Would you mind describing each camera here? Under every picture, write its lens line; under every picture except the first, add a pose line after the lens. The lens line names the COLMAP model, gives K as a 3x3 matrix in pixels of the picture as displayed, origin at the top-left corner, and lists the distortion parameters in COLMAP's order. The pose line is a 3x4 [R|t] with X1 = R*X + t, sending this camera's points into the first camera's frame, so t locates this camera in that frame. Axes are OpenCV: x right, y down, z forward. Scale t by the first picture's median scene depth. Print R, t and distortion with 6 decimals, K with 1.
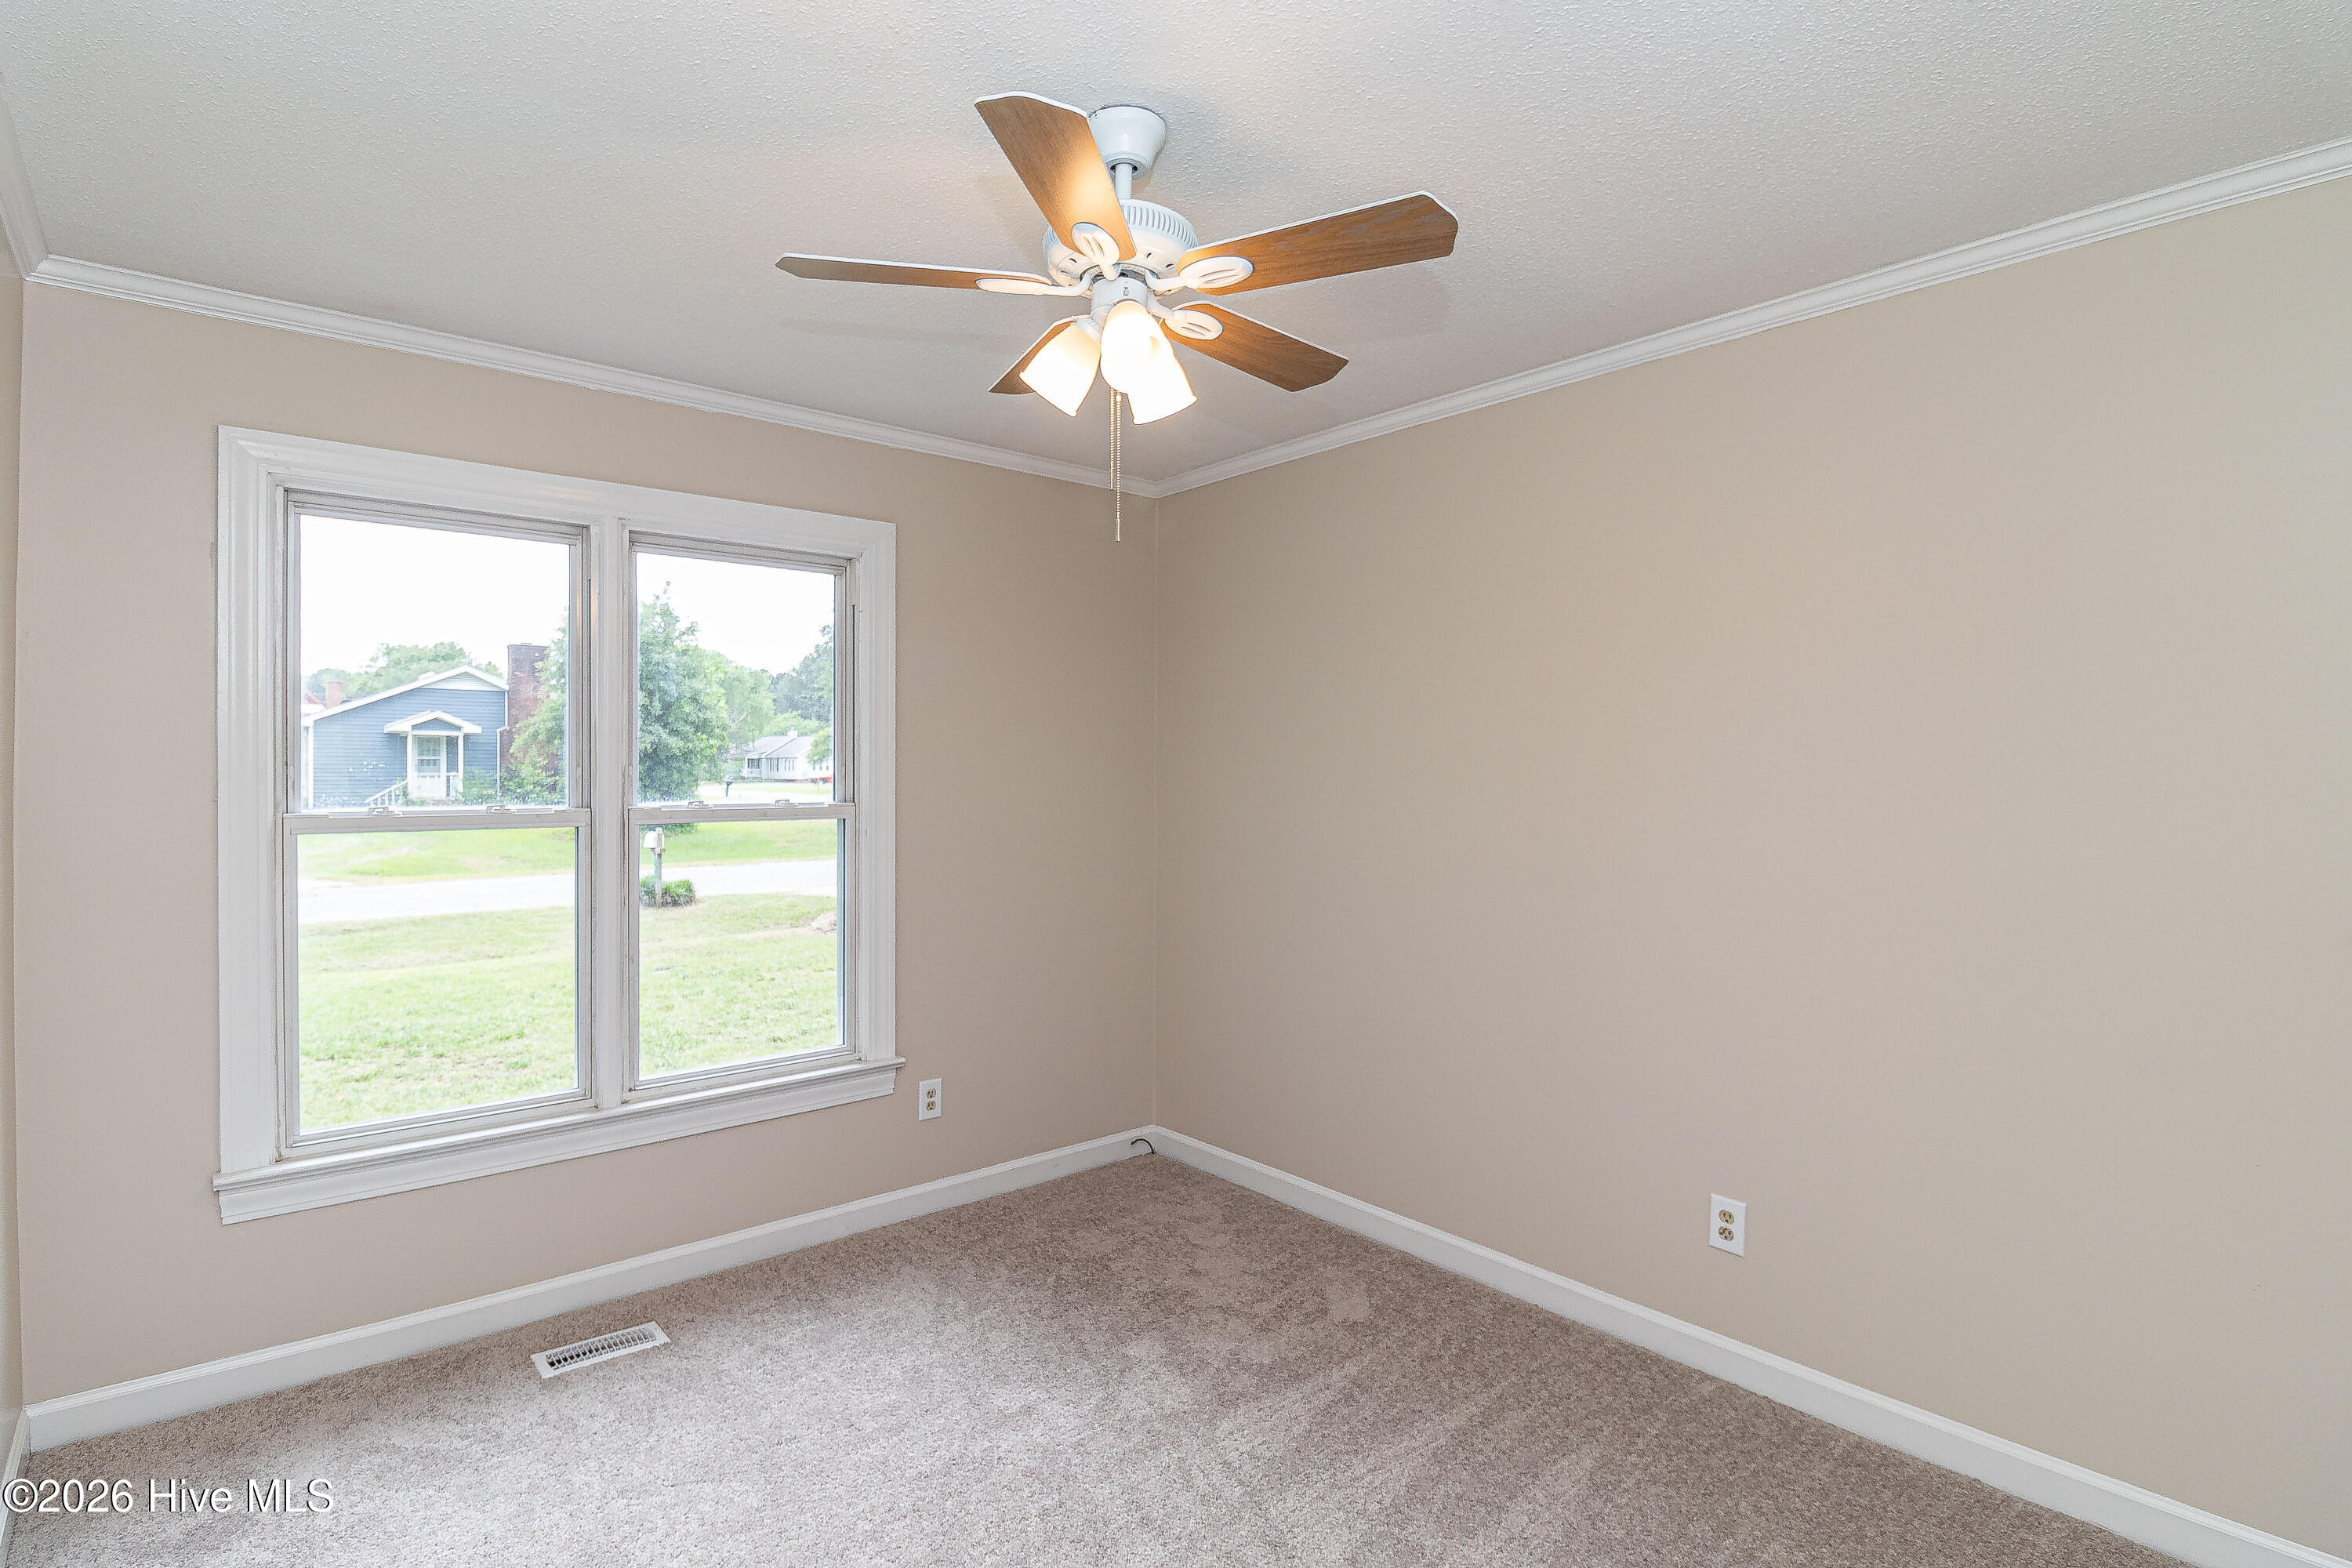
lens RADIAL K [[1114.9, 0, 1185.2], [0, 1114.9, 766.3], [0, 0, 1]] dist [-0.001146, -0.000749]
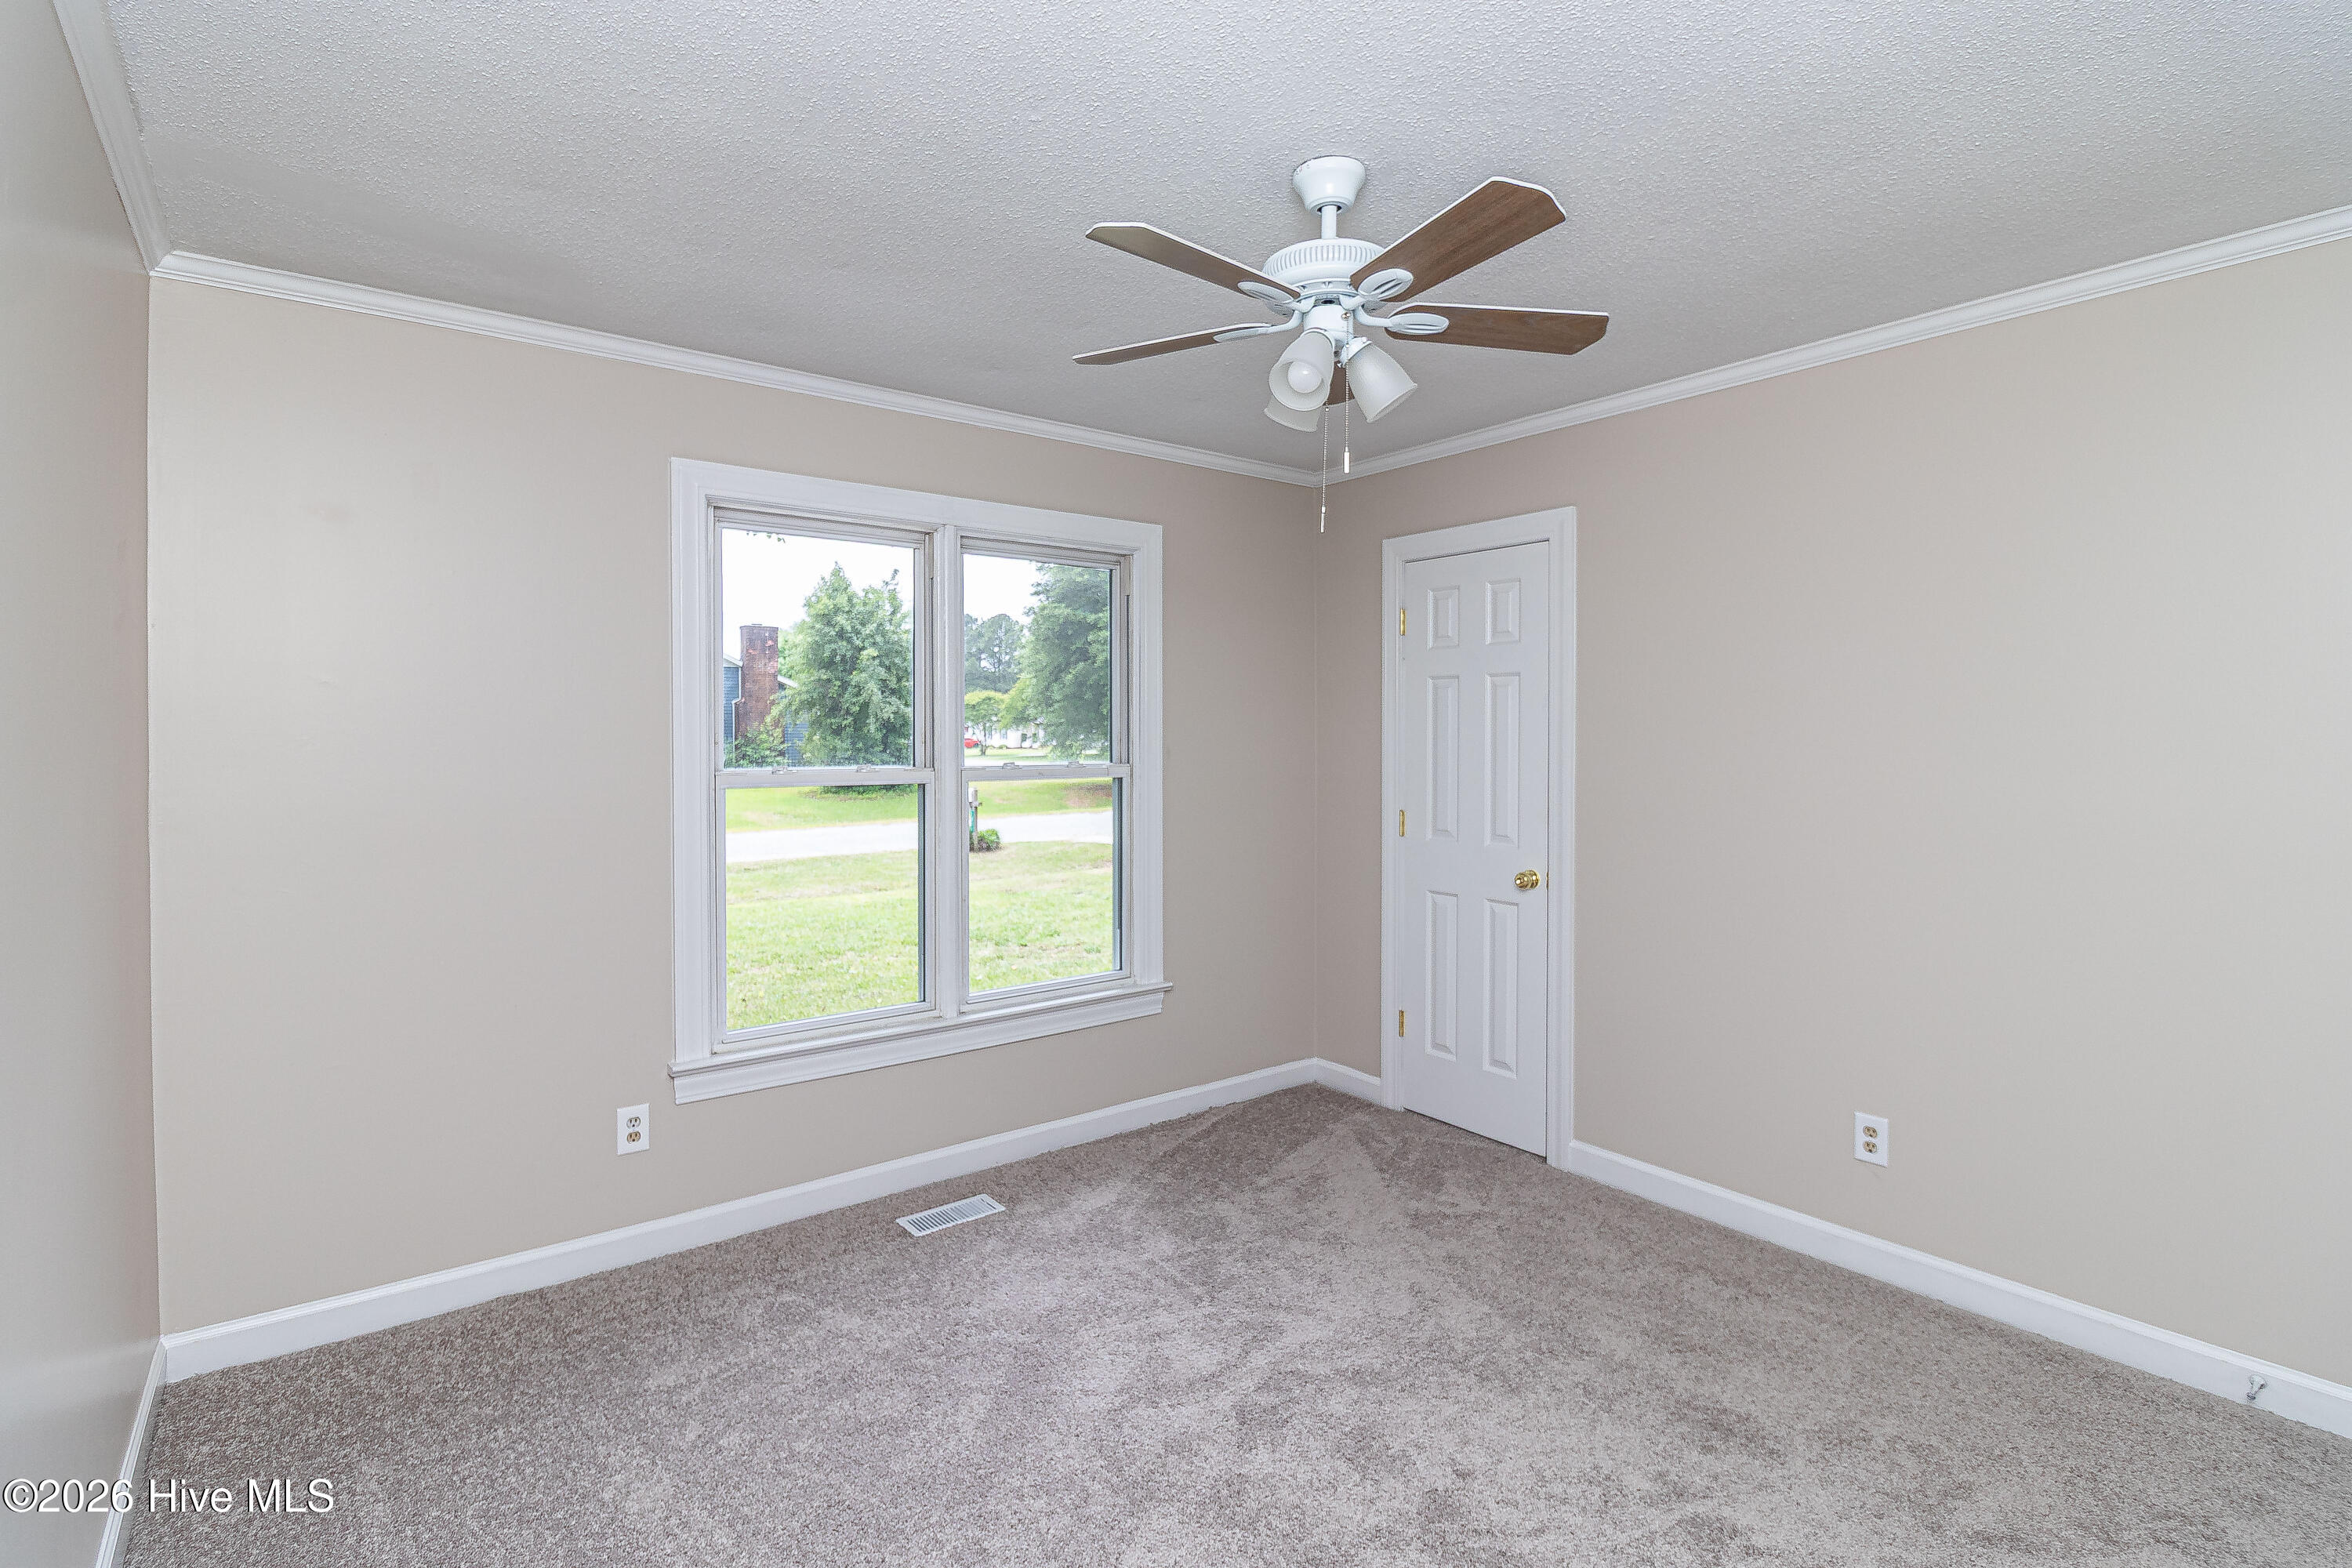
lens RADIAL K [[1121.1, 0, 1168.7], [0, 1121.1, 752.3], [0, 0, 1]] dist [0.000701, 0.000371]
pose [[0.999420, -0.002391, -0.033982, -0.213393], [0.002970, 0.999852, 0.016973, 0.000820], [0.033937, -0.017064, 0.999278, -0.172295]]
